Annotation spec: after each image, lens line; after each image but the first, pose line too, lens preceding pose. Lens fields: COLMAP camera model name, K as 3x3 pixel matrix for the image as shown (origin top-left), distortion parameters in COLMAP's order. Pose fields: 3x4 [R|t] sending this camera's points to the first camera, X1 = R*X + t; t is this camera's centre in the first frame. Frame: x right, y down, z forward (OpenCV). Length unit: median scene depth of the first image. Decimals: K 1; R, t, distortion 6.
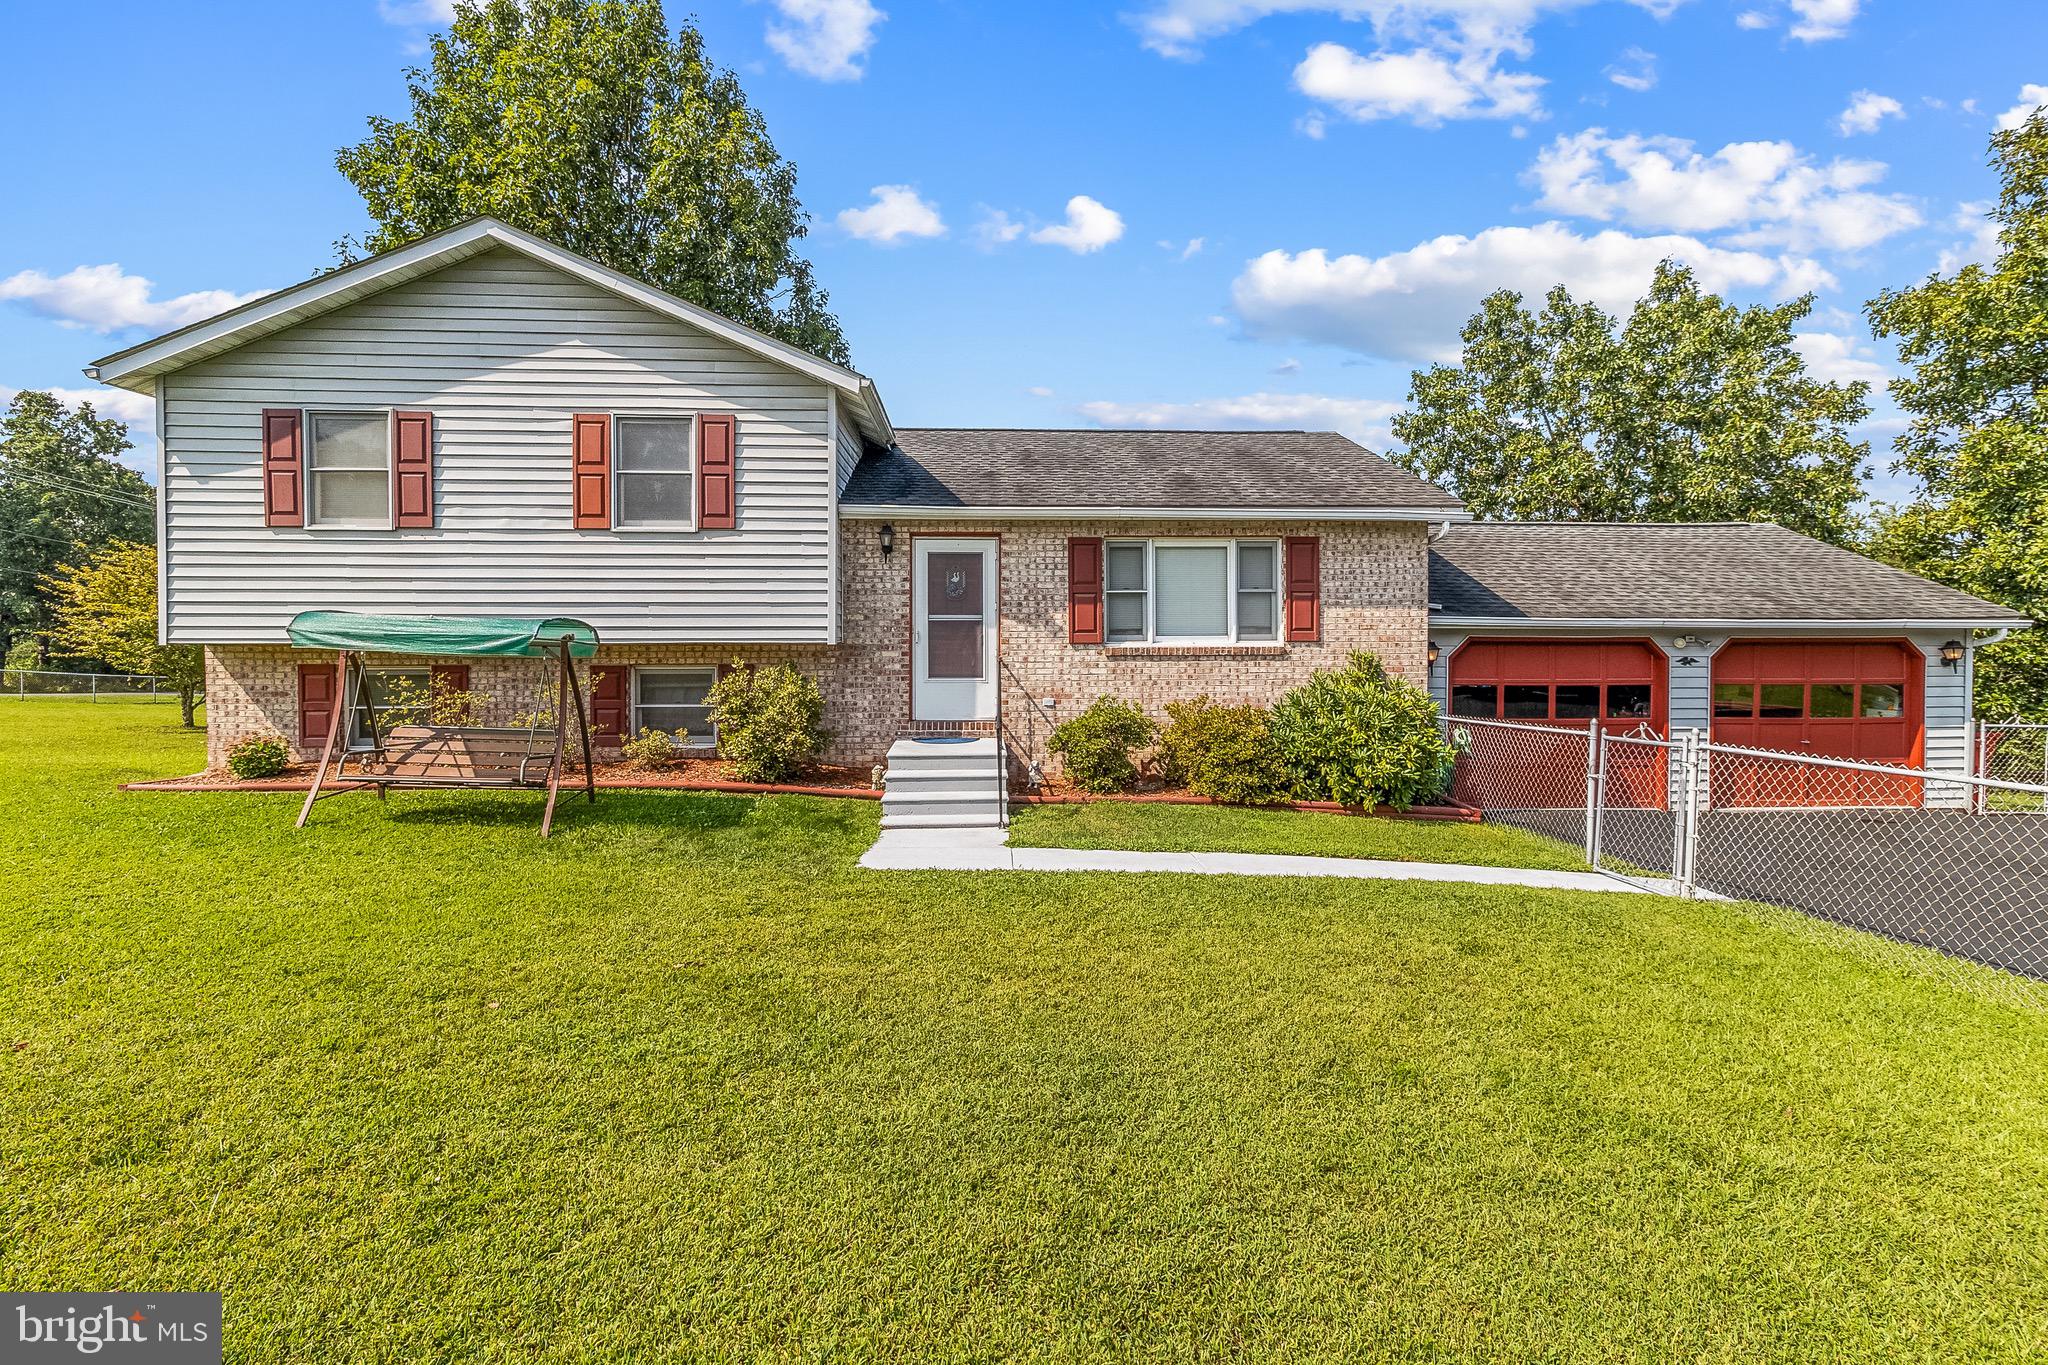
lens RADIAL K [[945.4, 0, 1024.9], [0, 945.4, 645.1], [0, 0, 1]] dist [0.004693, 0.000944]
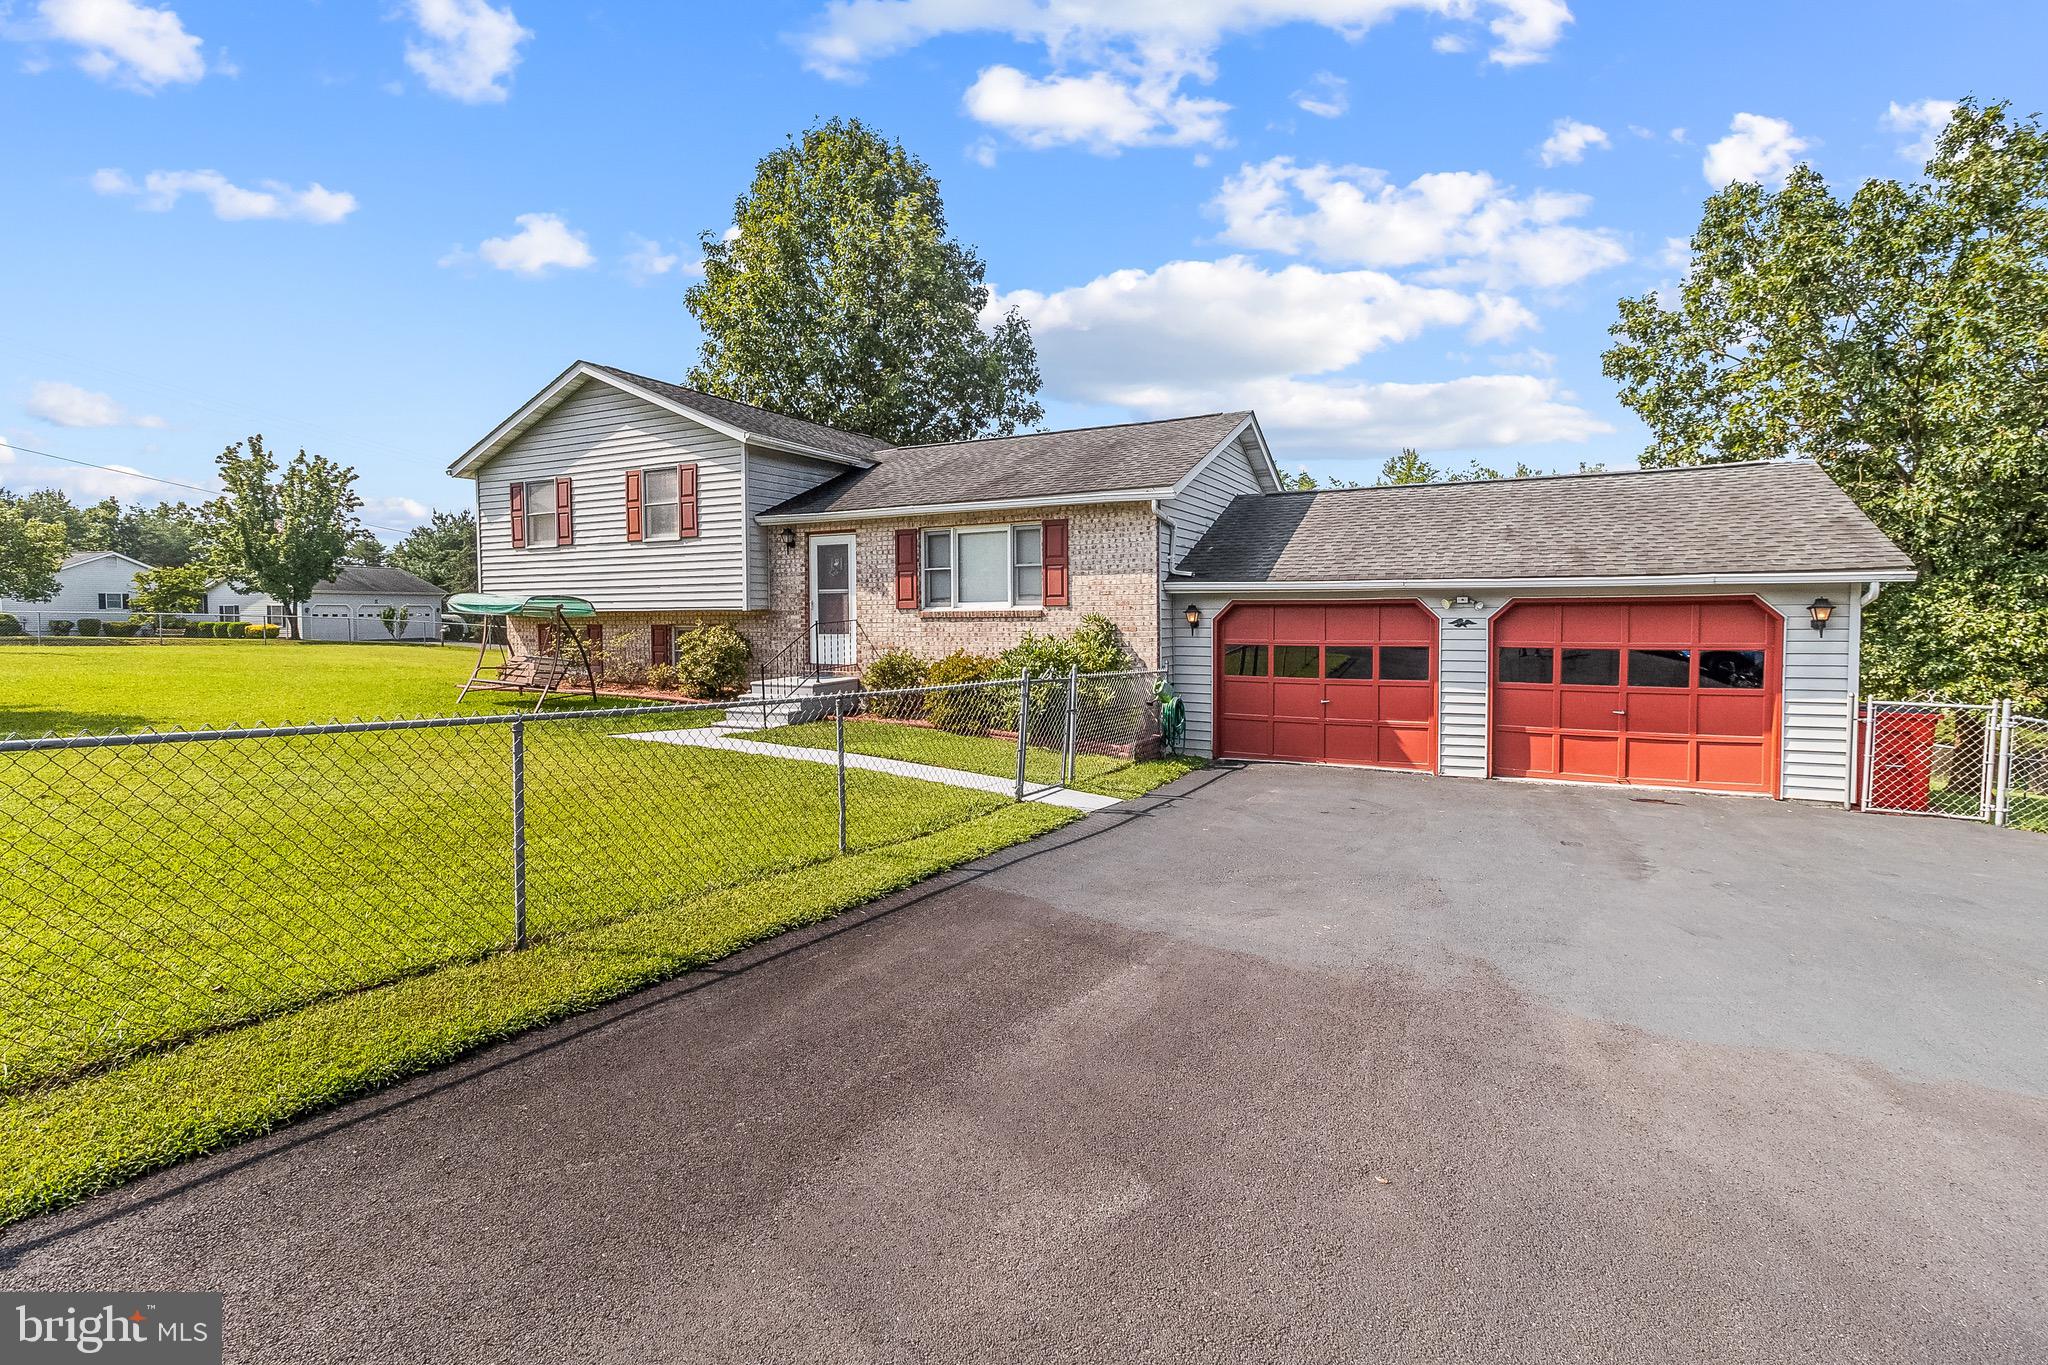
lens RADIAL K [[906.7, 0, 1031.1], [0, 906.7, 635.9], [0, 0, 1]] dist [0.011728, 0.000186]
pose [[0.869006, 0.008346, -0.494732, 0.857086], [0.005531, 0.999631, 0.026580, 0.003724], [0.494771, -0.025834, 0.868639, -0.031828]]
